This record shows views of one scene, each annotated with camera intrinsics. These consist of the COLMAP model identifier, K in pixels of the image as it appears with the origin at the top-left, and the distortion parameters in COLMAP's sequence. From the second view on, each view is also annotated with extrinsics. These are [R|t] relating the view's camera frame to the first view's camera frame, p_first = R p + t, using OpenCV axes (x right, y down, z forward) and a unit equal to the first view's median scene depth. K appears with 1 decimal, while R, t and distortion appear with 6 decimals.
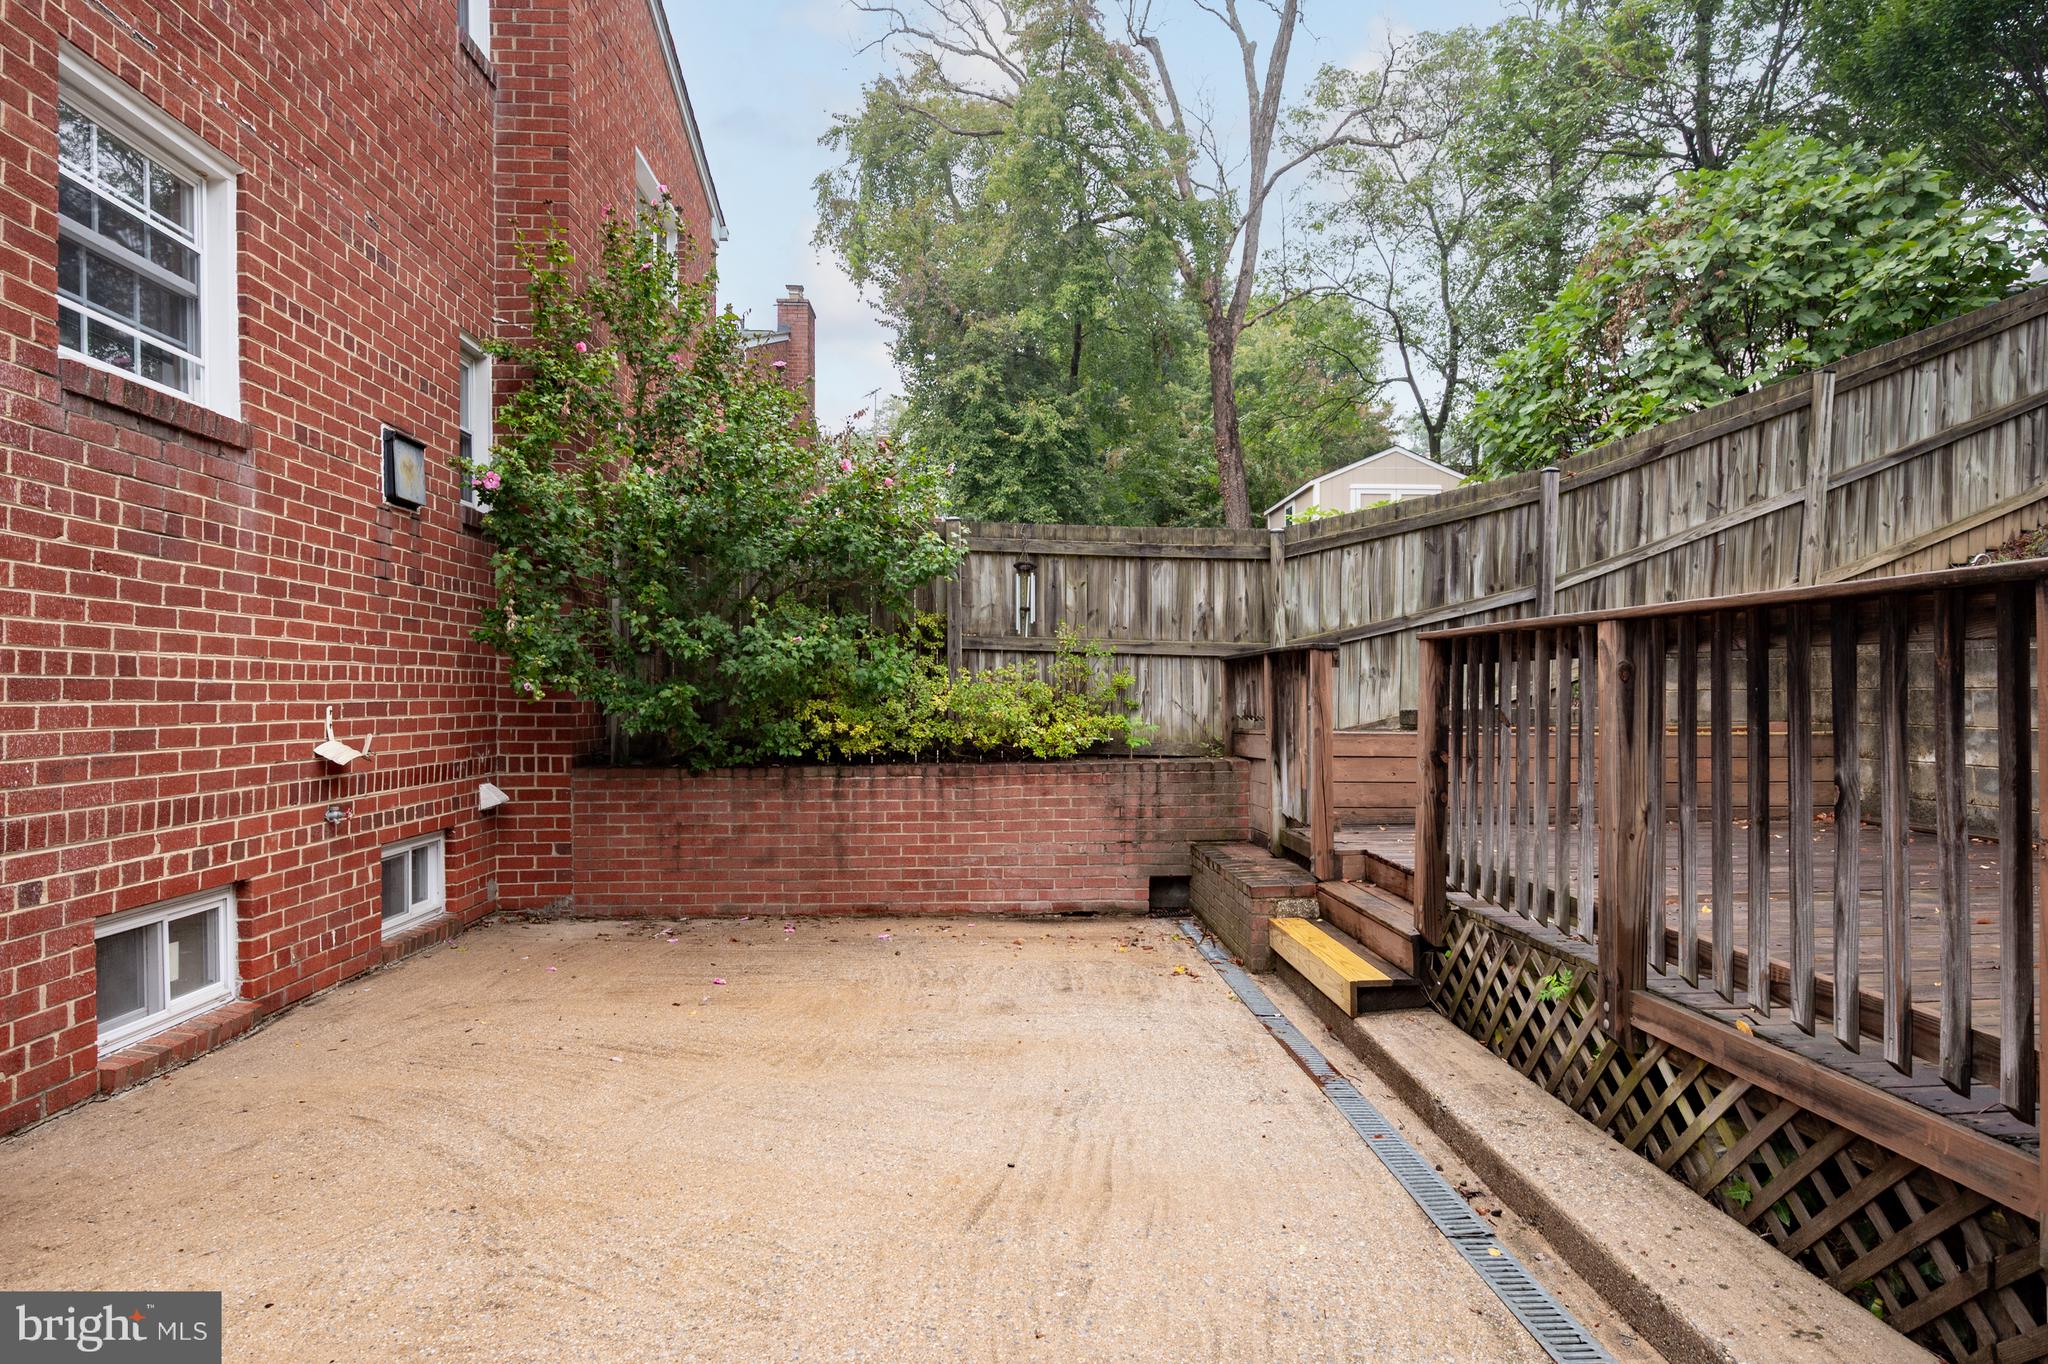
lens RADIAL K [[1171.5, 0, 1038.2], [0, 1171.5, 697.8], [0, 0, 1]] dist [-0.003401, 0.000208]
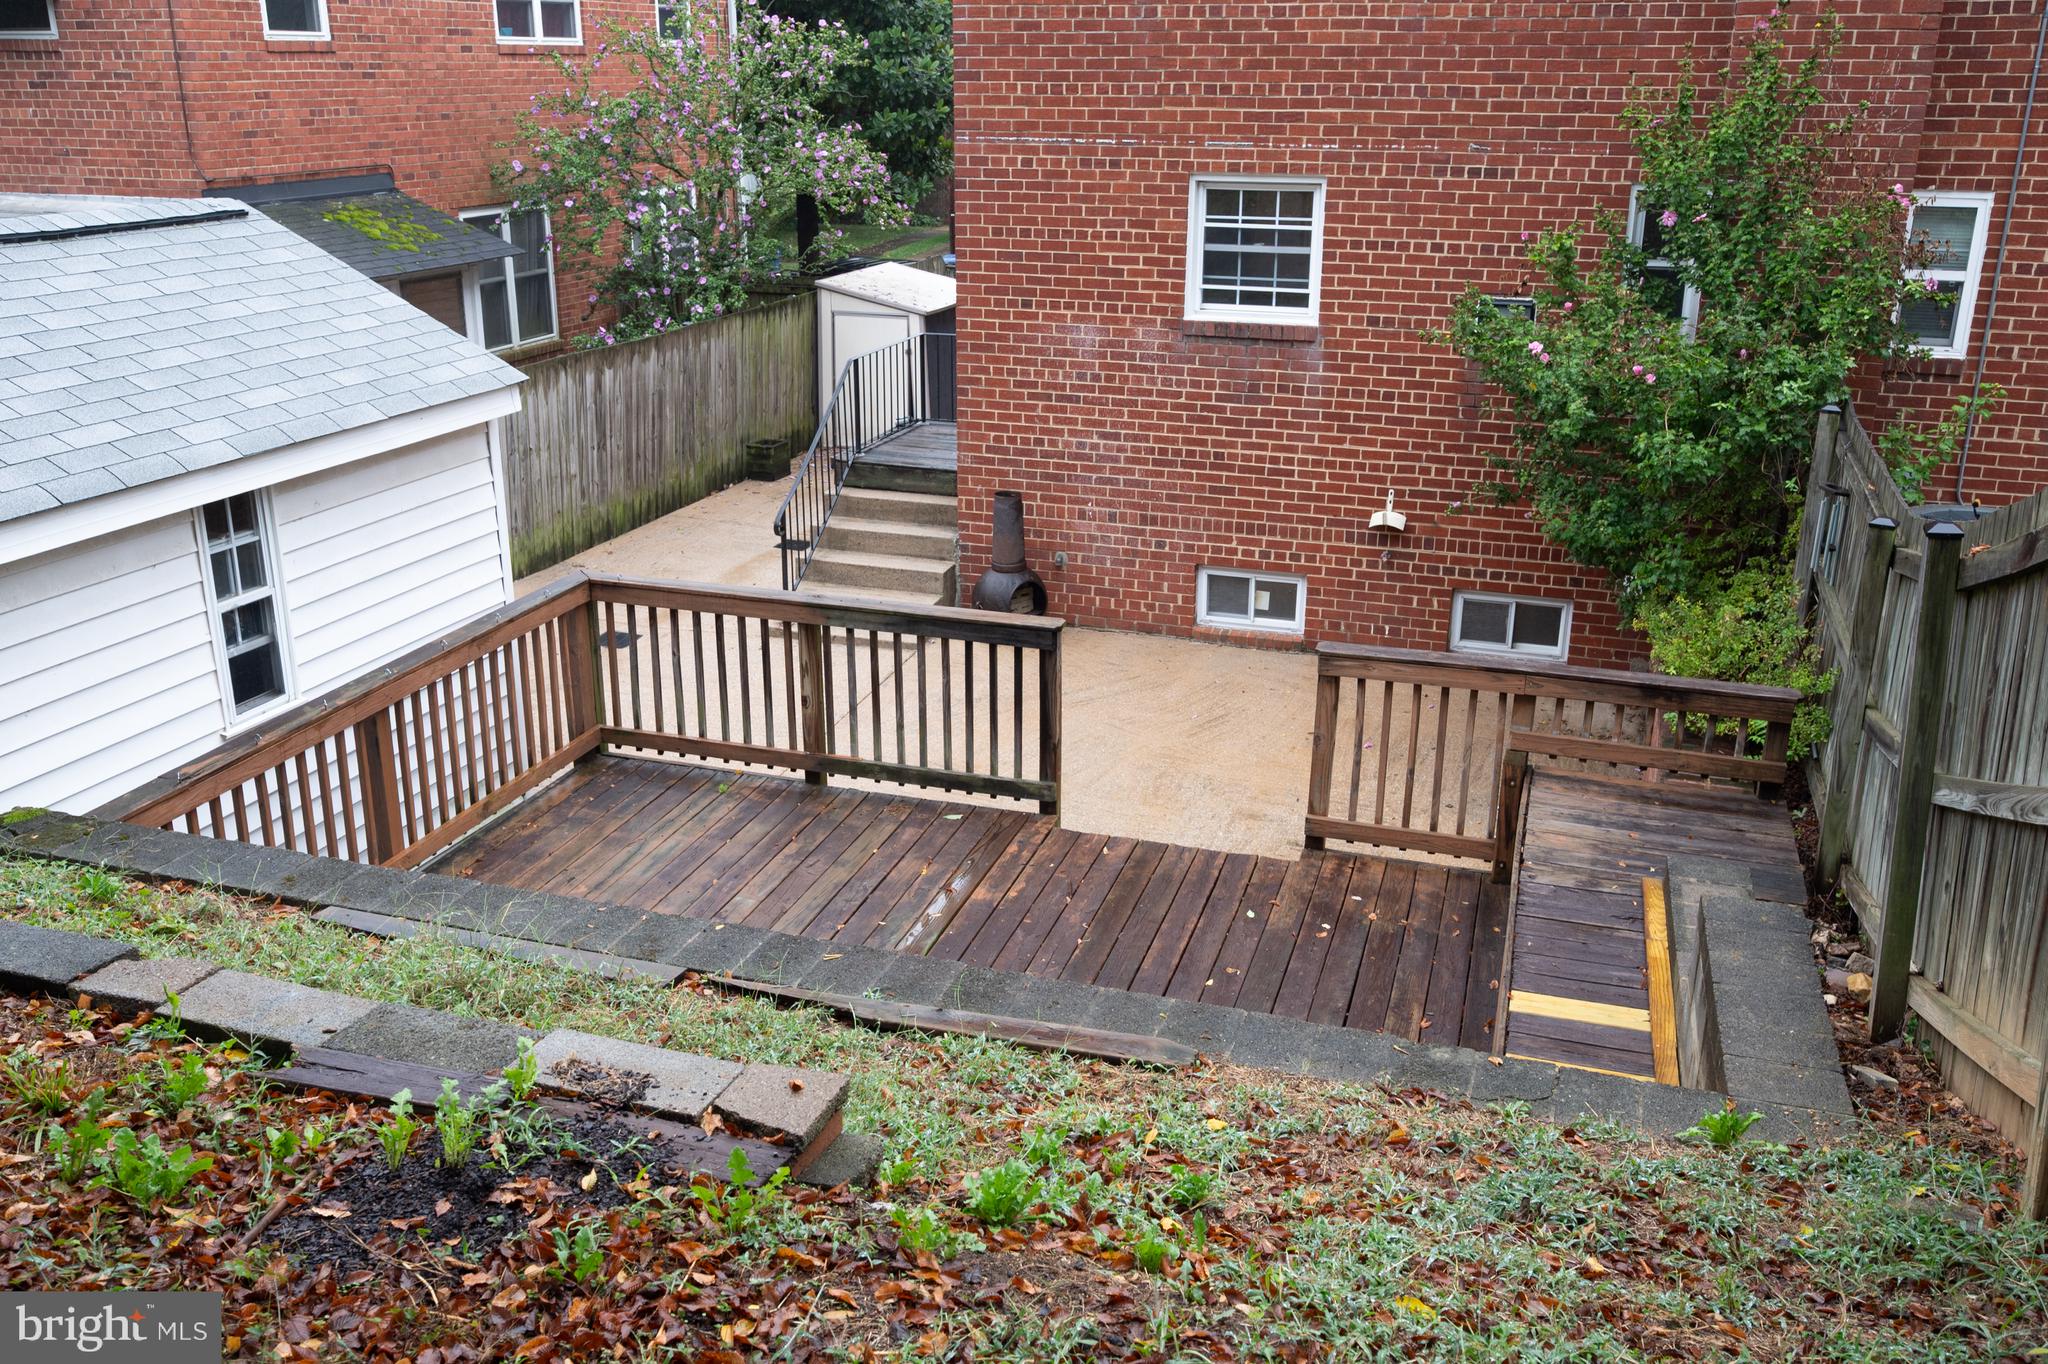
lens RADIAL K [[1752.5, 0, 1024.0], [0, 1752.5, 682.0], [0, 0, 1]] dist [0.002151, 0.003387]
pose [[-0.379120, 0.306749, -0.873025, 1.682269], [-0.007707, 0.942377, 0.334464, -0.520719], [0.925315, 0.133530, -0.354910, 1.371380]]
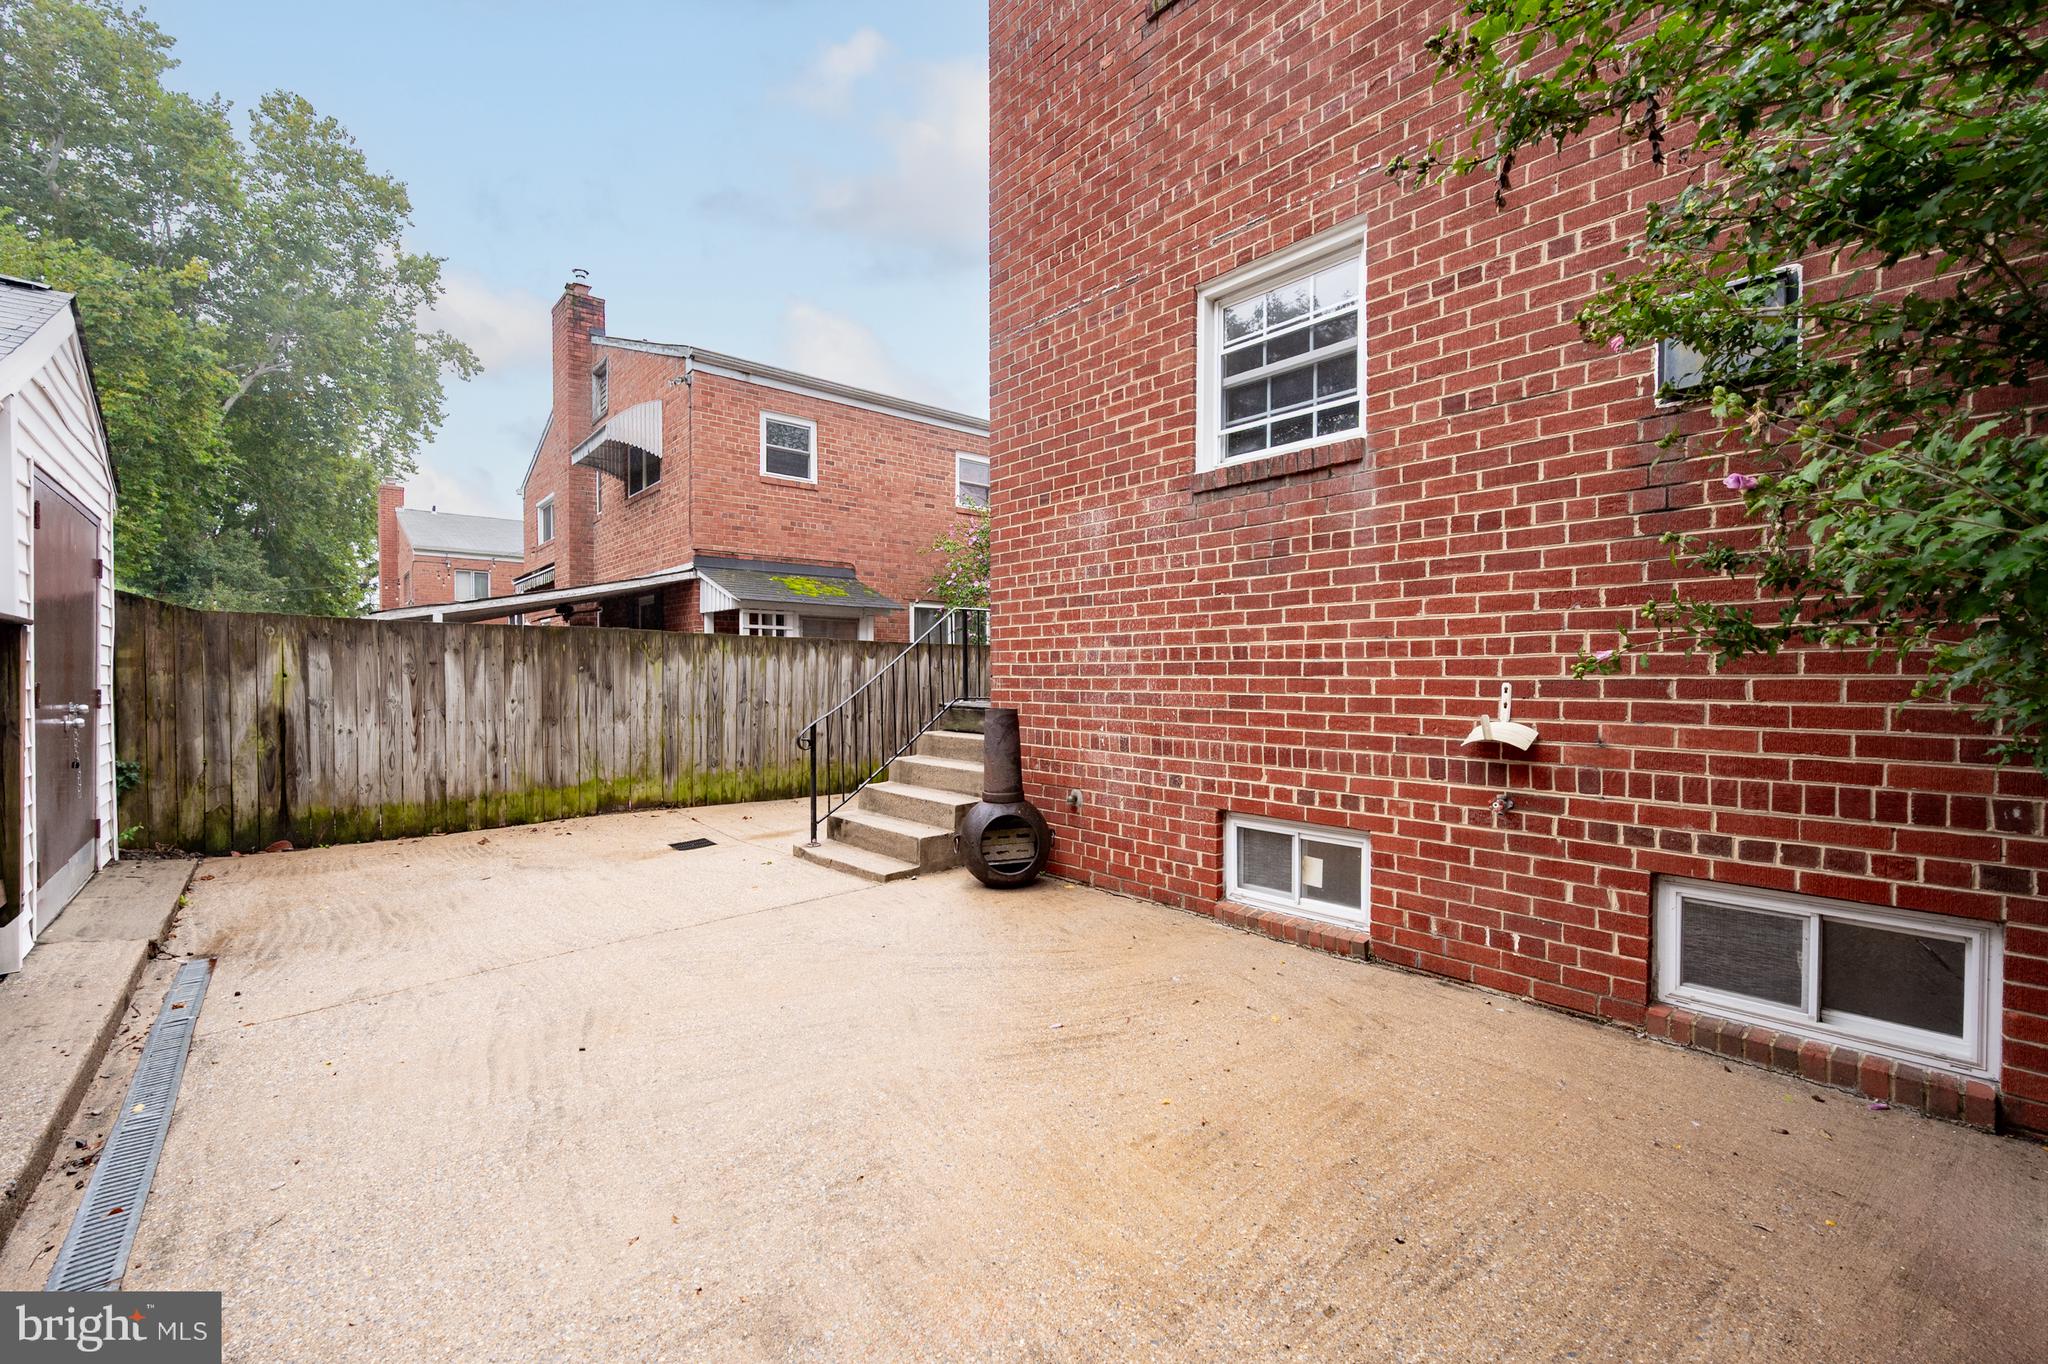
lens RADIAL K [[850.9, 0, 1000.5], [0, 850.9, 691.4], [0, 0, 1]] dist [-0.002568, -0.000177]
pose [[-0.804701, 0.014877, -0.593493, 0.094891], [0.001292, 0.999728, 0.023307, -0.002103], [0.593678, 0.017988, -0.804501, 1.254417]]
